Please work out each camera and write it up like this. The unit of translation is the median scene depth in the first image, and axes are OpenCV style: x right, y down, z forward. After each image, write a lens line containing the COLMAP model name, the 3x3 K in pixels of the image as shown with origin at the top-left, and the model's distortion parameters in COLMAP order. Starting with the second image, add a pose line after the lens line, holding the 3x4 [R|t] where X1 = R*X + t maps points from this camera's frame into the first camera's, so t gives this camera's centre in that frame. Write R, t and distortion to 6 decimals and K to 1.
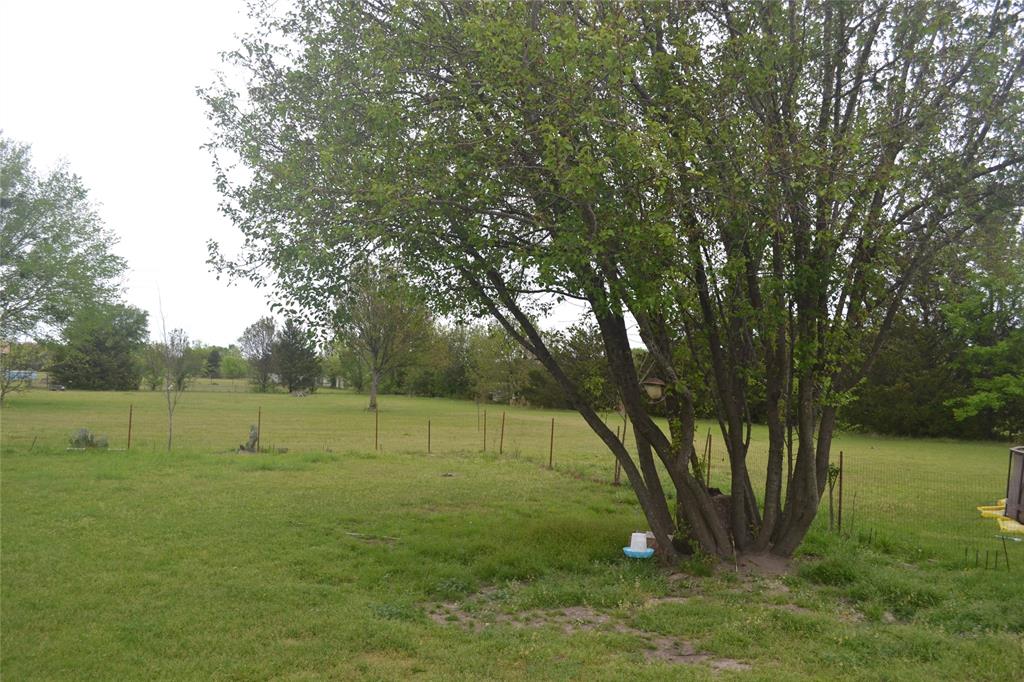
lens RADIAL K [[883.2, 0, 499.2], [0, 883.2, 364.4], [0, 0, 1]] dist [-0.080099, 0.014569]
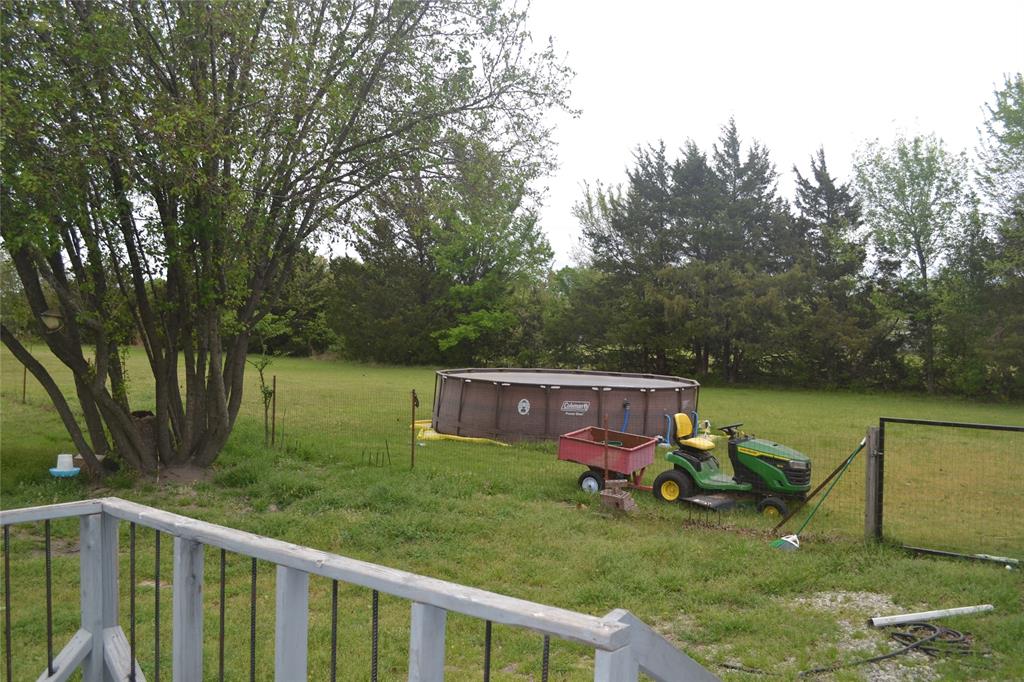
lens RADIAL K [[883.2, 0, 499.2], [0, 883.2, 364.4], [0, 0, 1]] dist [-0.080099, 0.014569]
pose [[0.874575, -0.022651, 0.484361, 0.110949], [-0.013826, 0.997337, 0.071604, -0.001458], [-0.484693, -0.069320, 0.871933, -0.173170]]
